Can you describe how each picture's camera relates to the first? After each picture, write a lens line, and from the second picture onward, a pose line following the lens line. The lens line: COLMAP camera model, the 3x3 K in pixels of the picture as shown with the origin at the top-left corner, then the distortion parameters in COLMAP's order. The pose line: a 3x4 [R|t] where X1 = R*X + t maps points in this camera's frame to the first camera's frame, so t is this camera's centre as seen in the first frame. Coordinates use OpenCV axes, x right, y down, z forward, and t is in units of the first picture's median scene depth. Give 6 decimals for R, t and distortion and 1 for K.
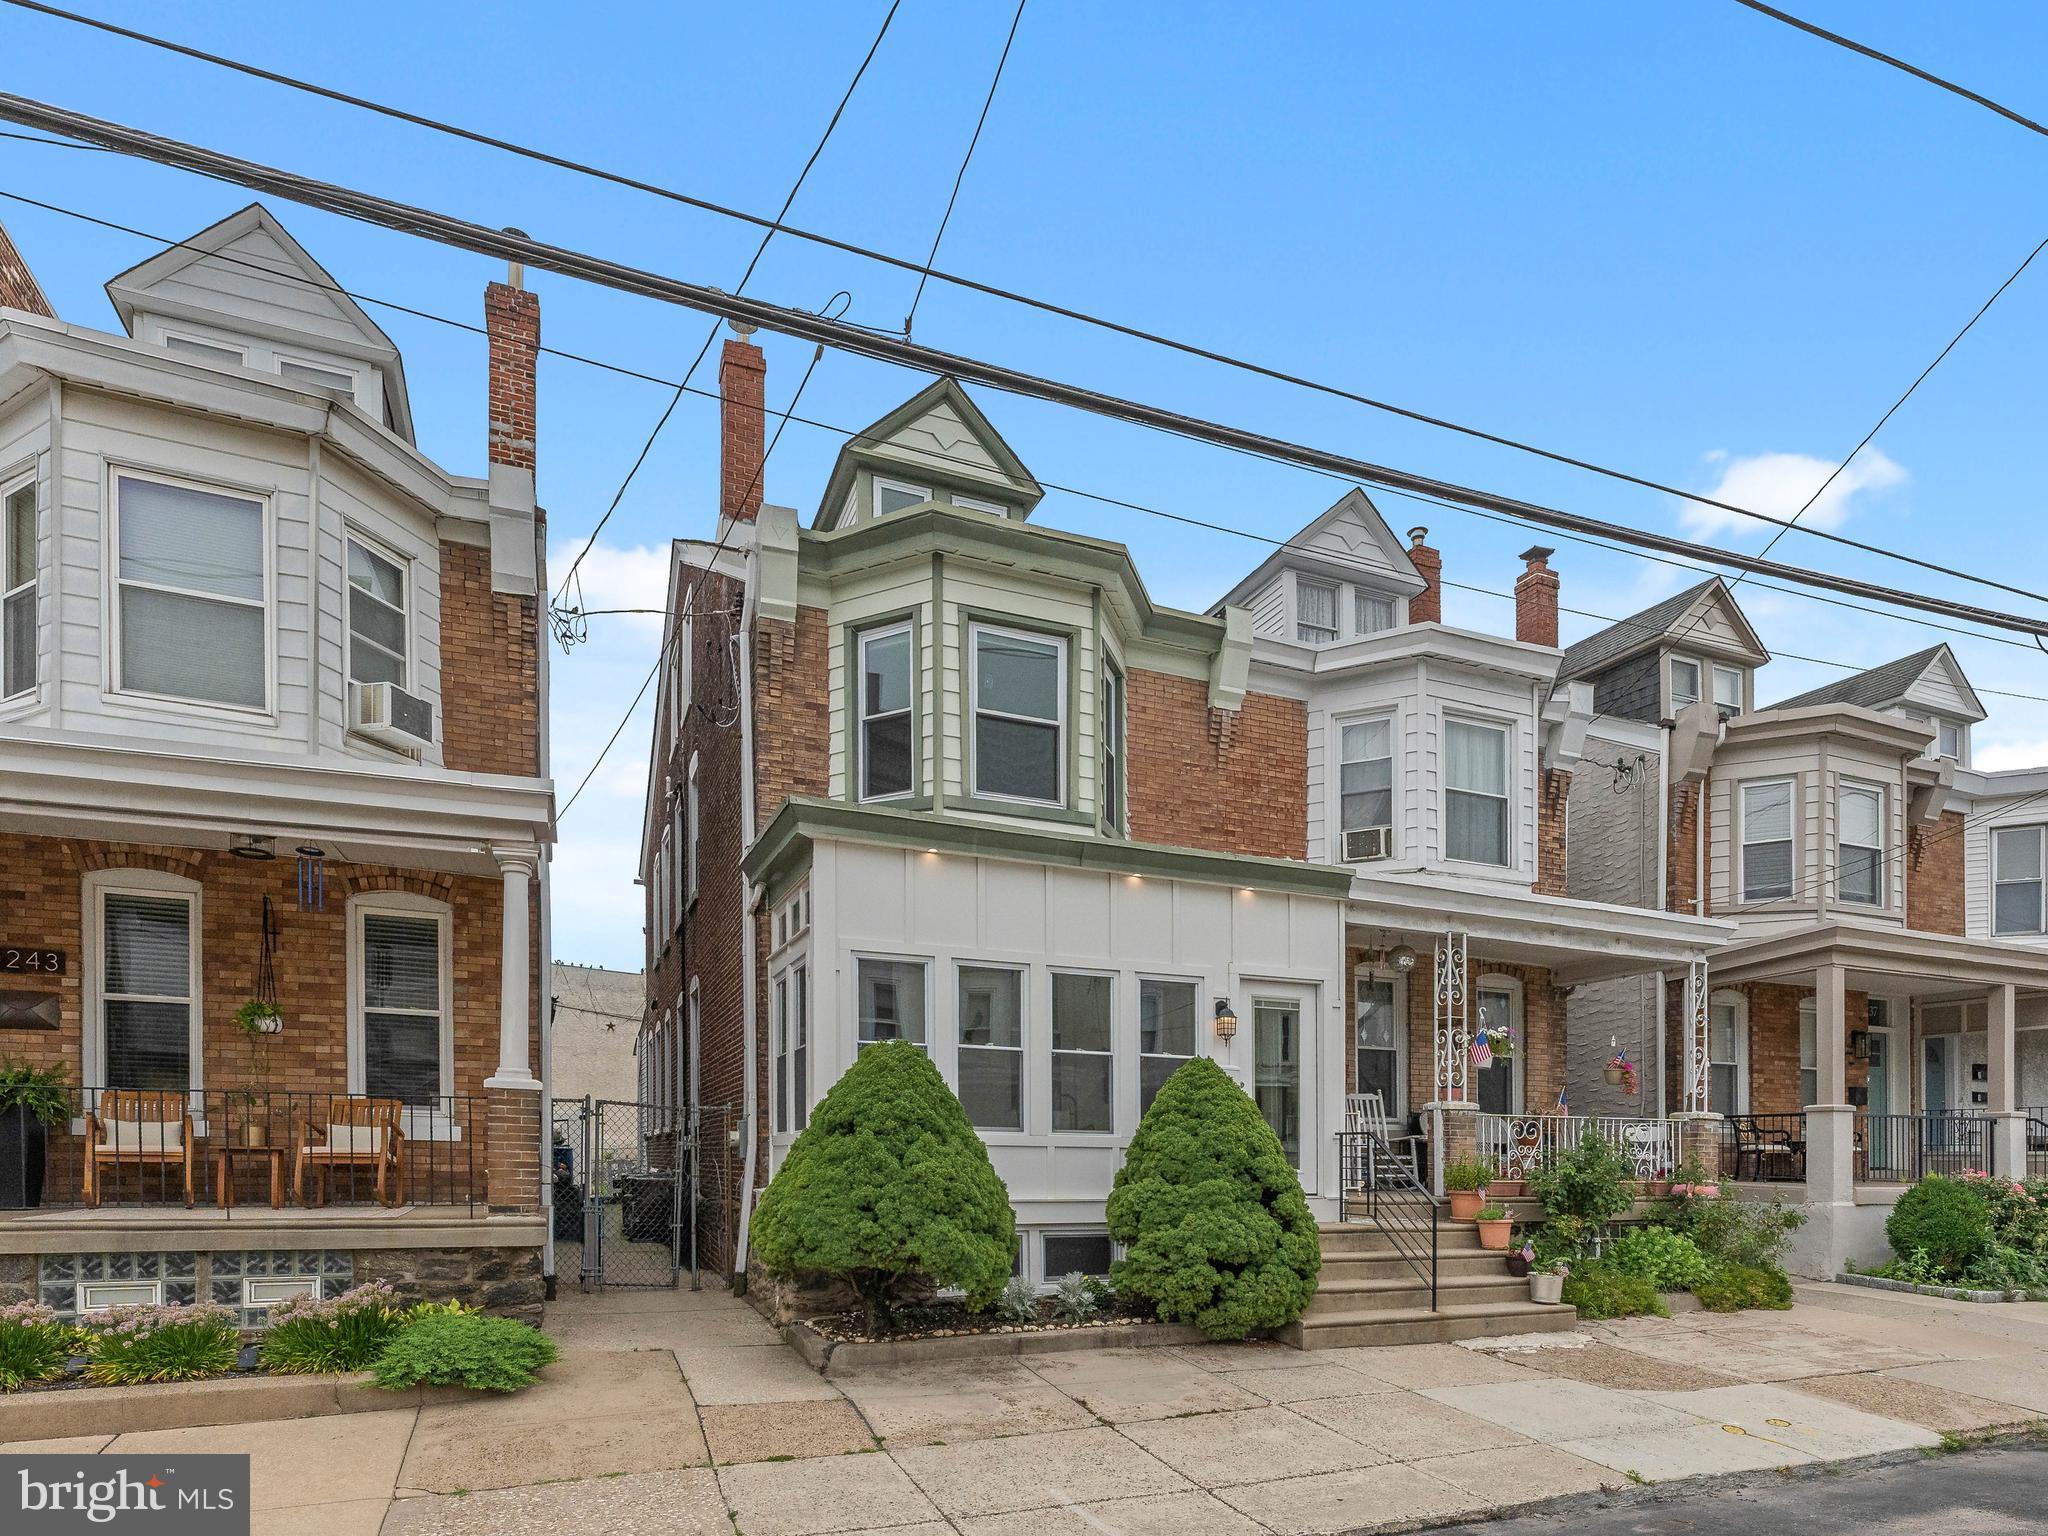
lens RADIAL K [[972.1, 0, 1023.1], [0, 972.1, 766.5], [0, 0, 1]] dist [-0.000038, -0.000217]
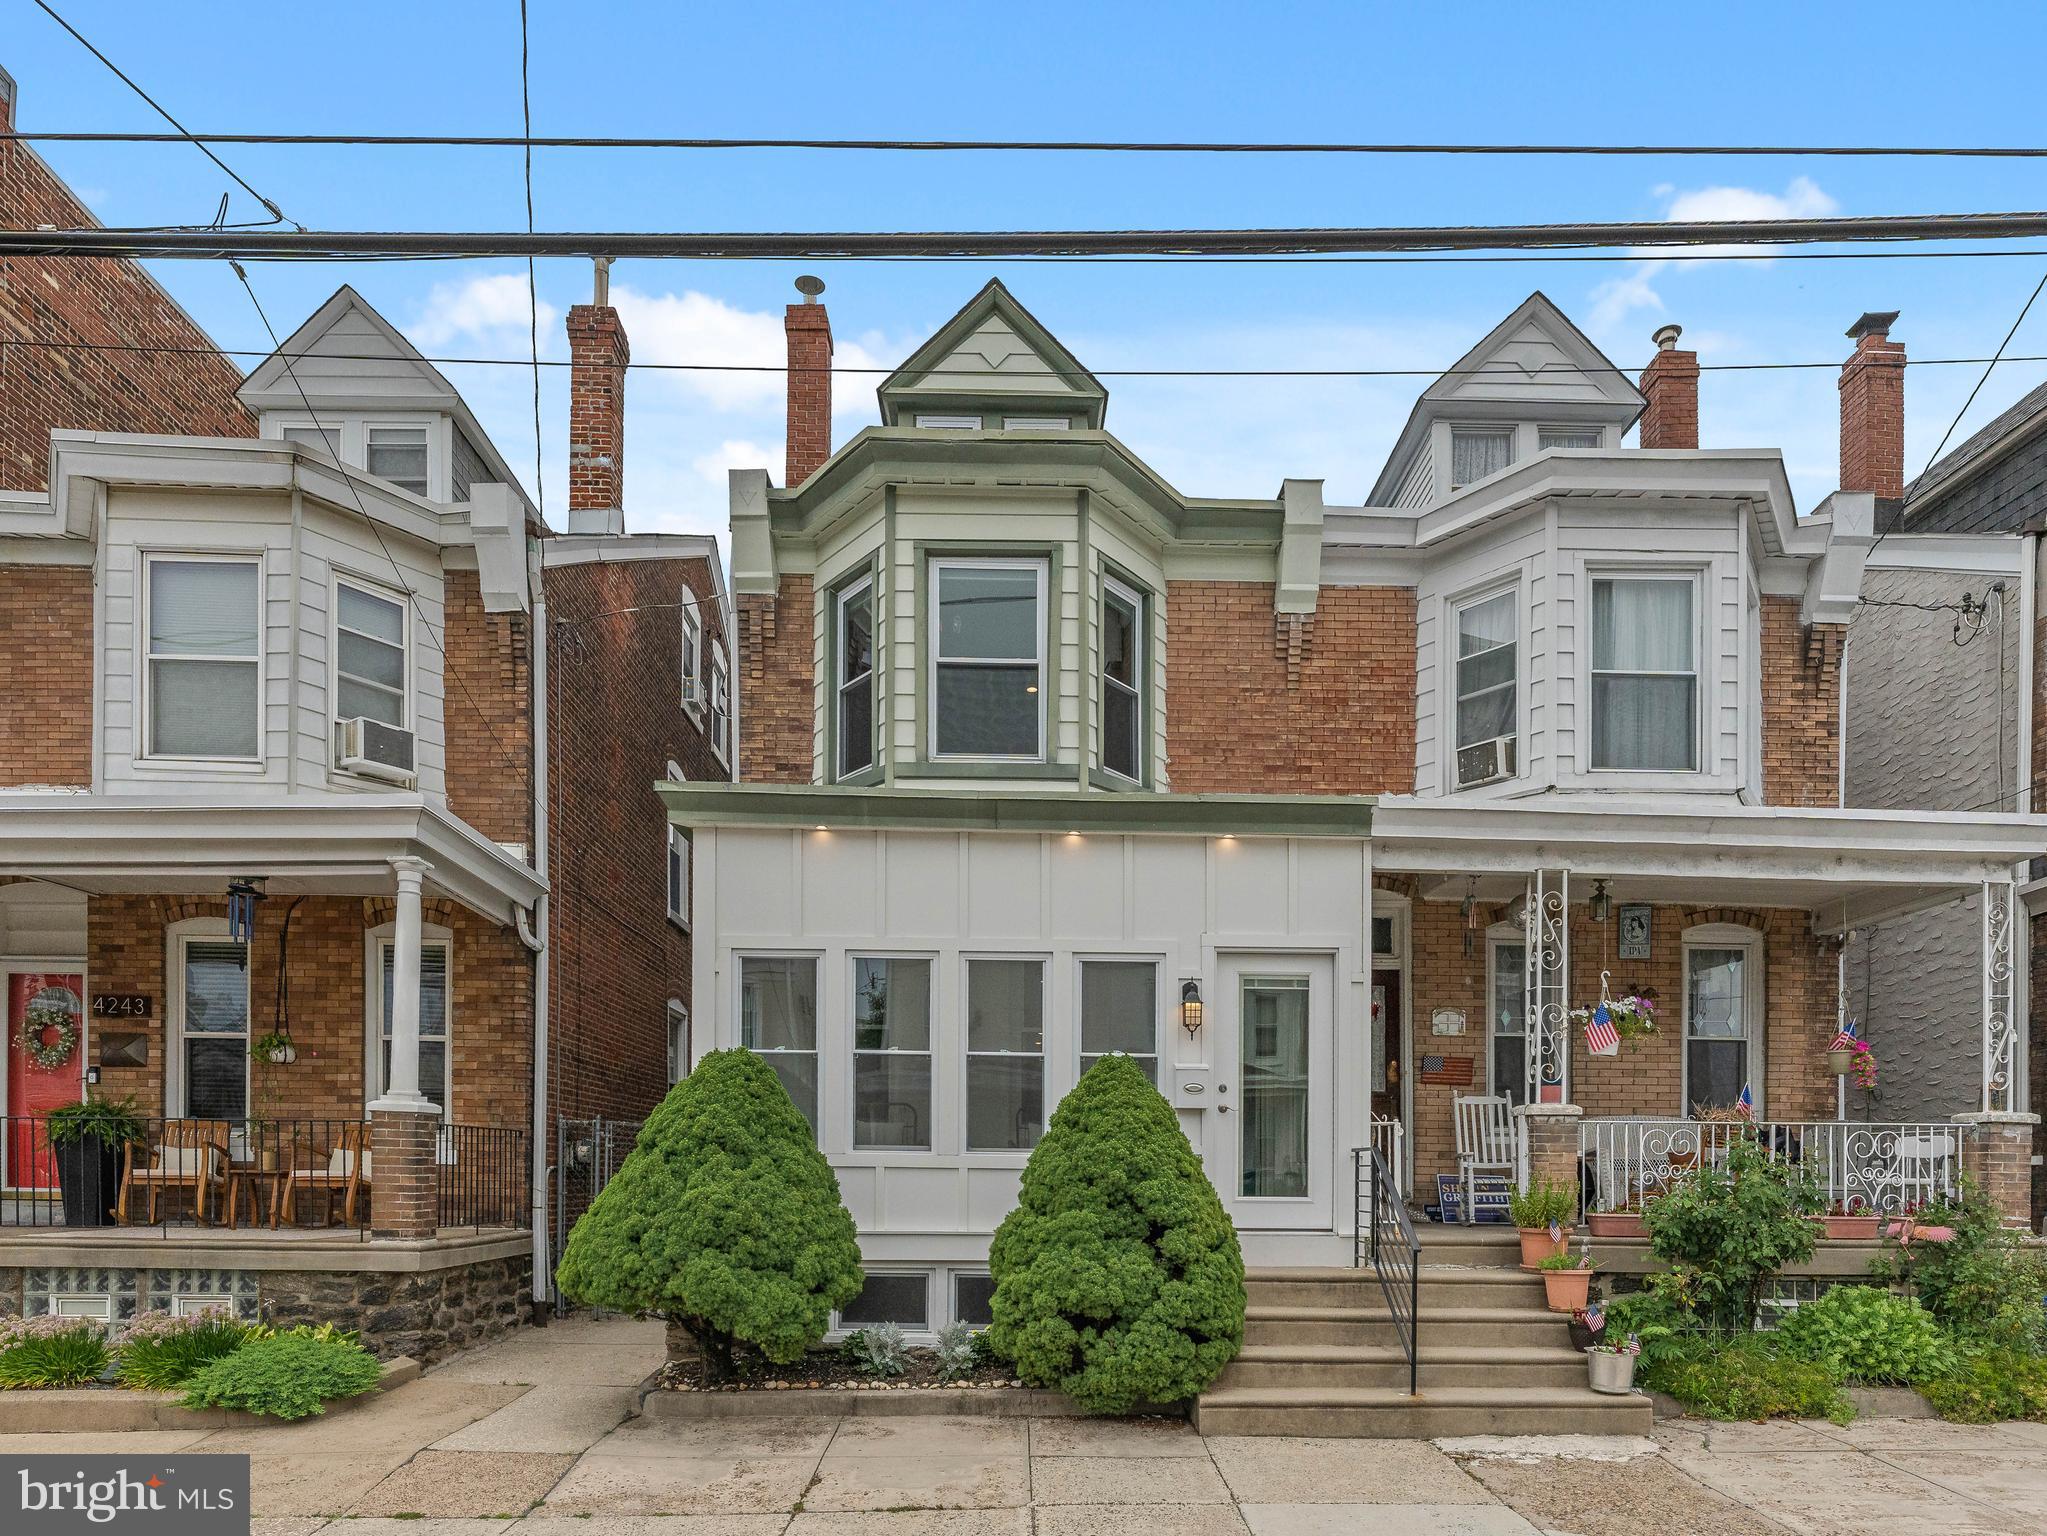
lens RADIAL K [[1087.8, 0, 1023.5], [0, 1087.8, 769.9], [0, 0, 1]] dist [-0.000436, -0.000110]
pose [[0.944545, -0.115548, -0.307383, 0.347074], [0.122203, 0.992502, 0.002422, 0.050593], [0.304798, -0.039851, 0.951583, 0.128355]]
